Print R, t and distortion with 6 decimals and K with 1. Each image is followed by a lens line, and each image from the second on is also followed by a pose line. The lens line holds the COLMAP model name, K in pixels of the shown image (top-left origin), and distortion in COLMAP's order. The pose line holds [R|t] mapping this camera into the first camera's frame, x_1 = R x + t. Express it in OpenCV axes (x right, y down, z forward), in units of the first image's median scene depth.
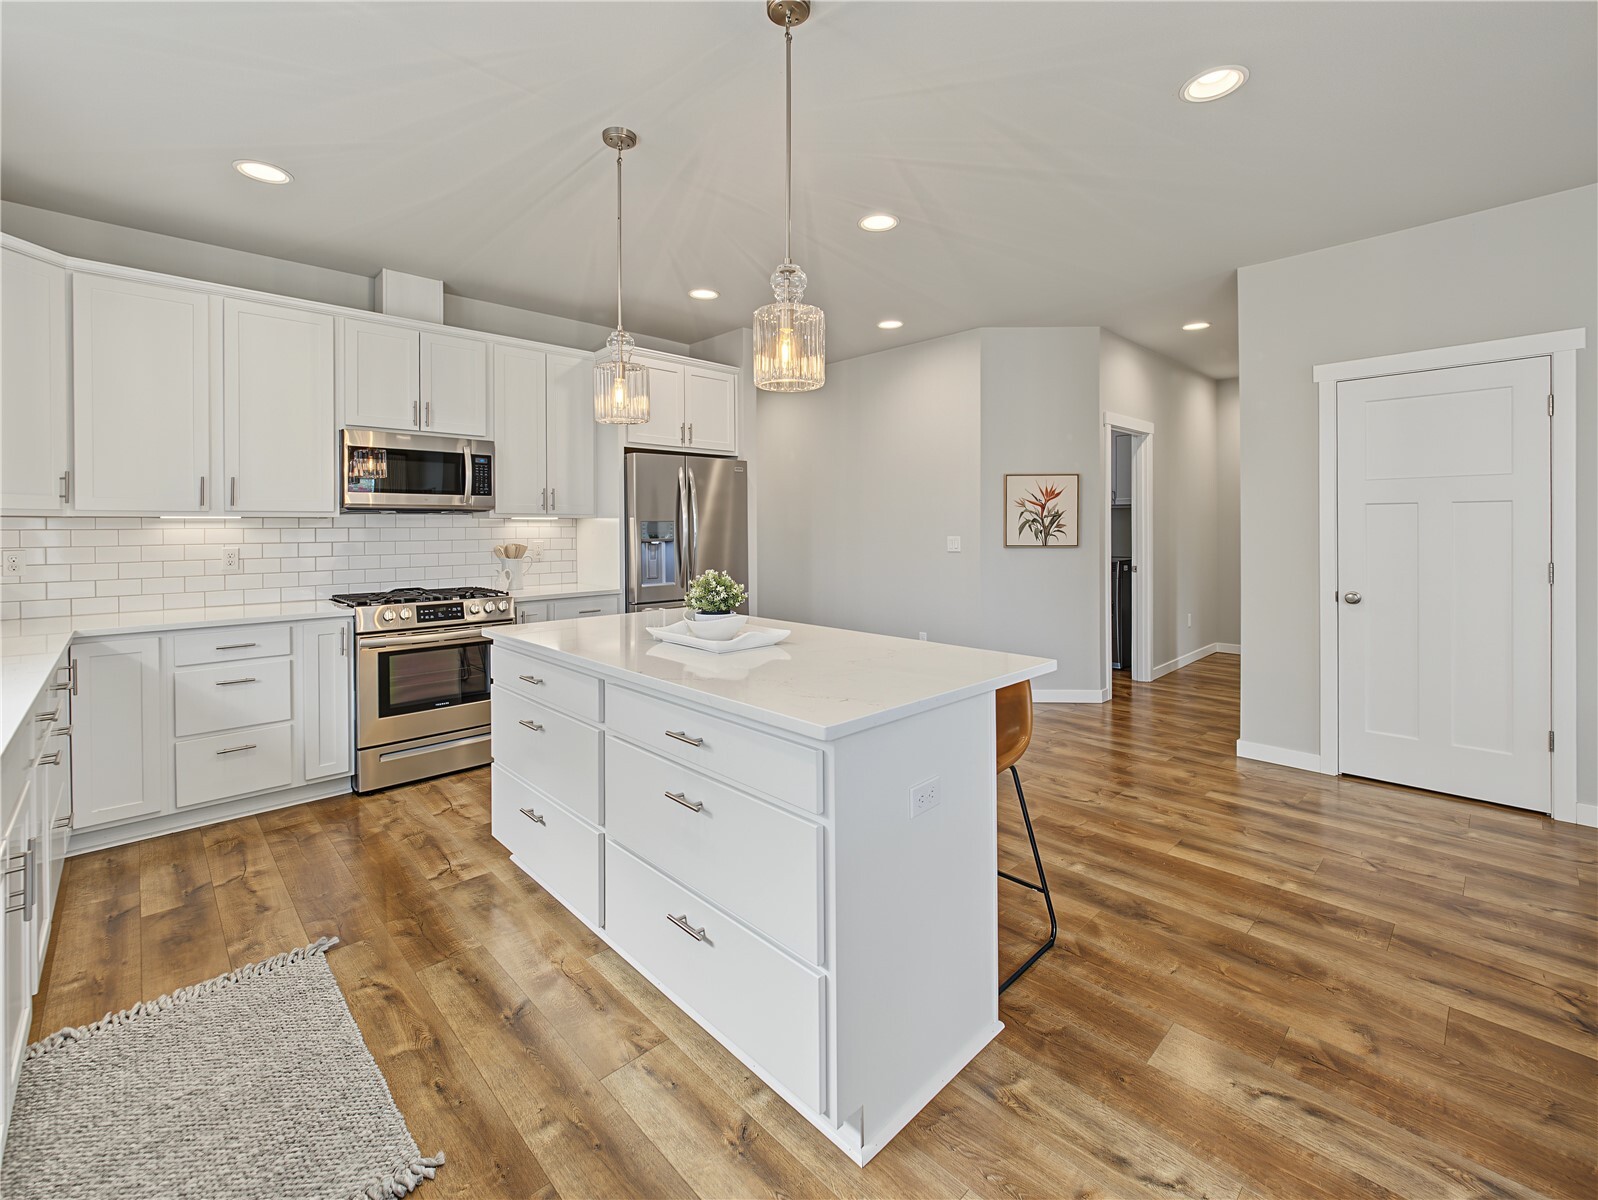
lens RADIAL K [[691.7, 0, 774.5], [0, 691.7, 532.6], [0, 0, 1]] dist [0.001894, -0.000506]
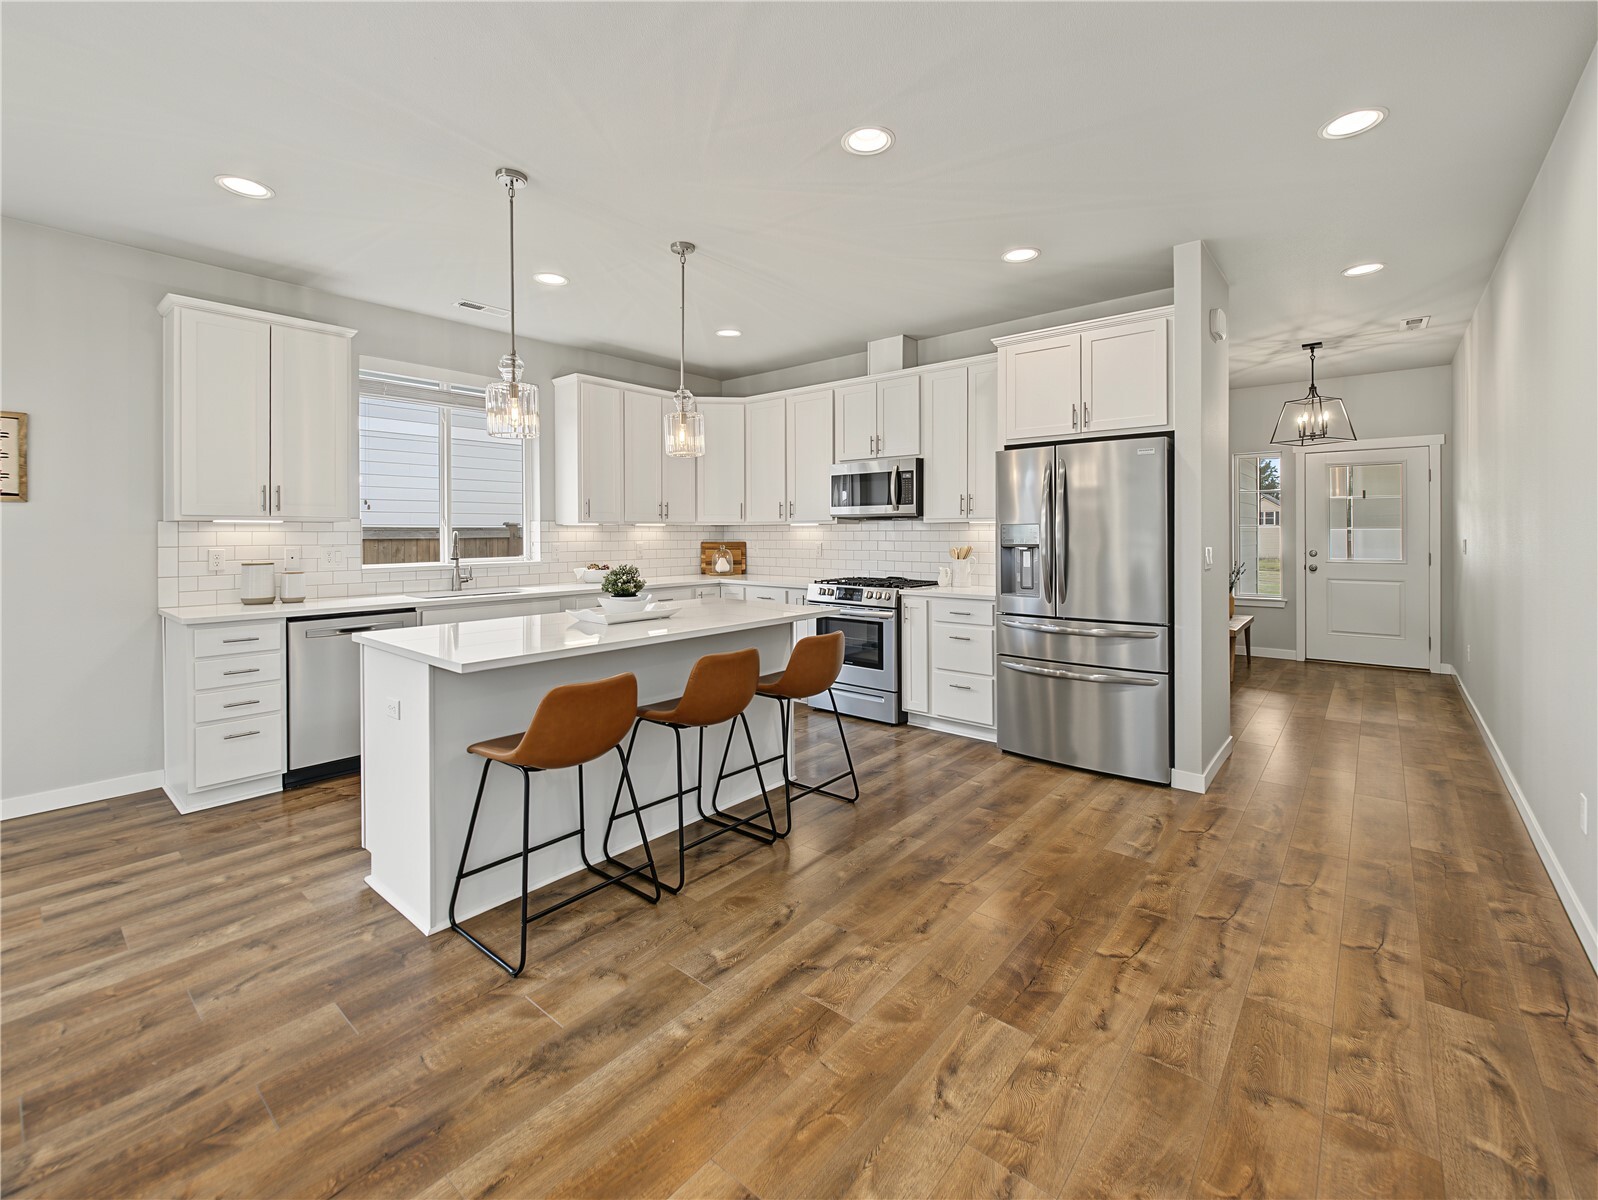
lens RADIAL K [[691.7, 0, 822.0], [0, 691.7, 526.8], [0, 0, 1]] dist [0.001894, -0.000506]
pose [[0.137960, -0.003124, -0.990433, 0.955999], [-0.006984, 0.999967, -0.004127, -0.010377], [0.990413, 0.007486, 0.137934, 0.877913]]
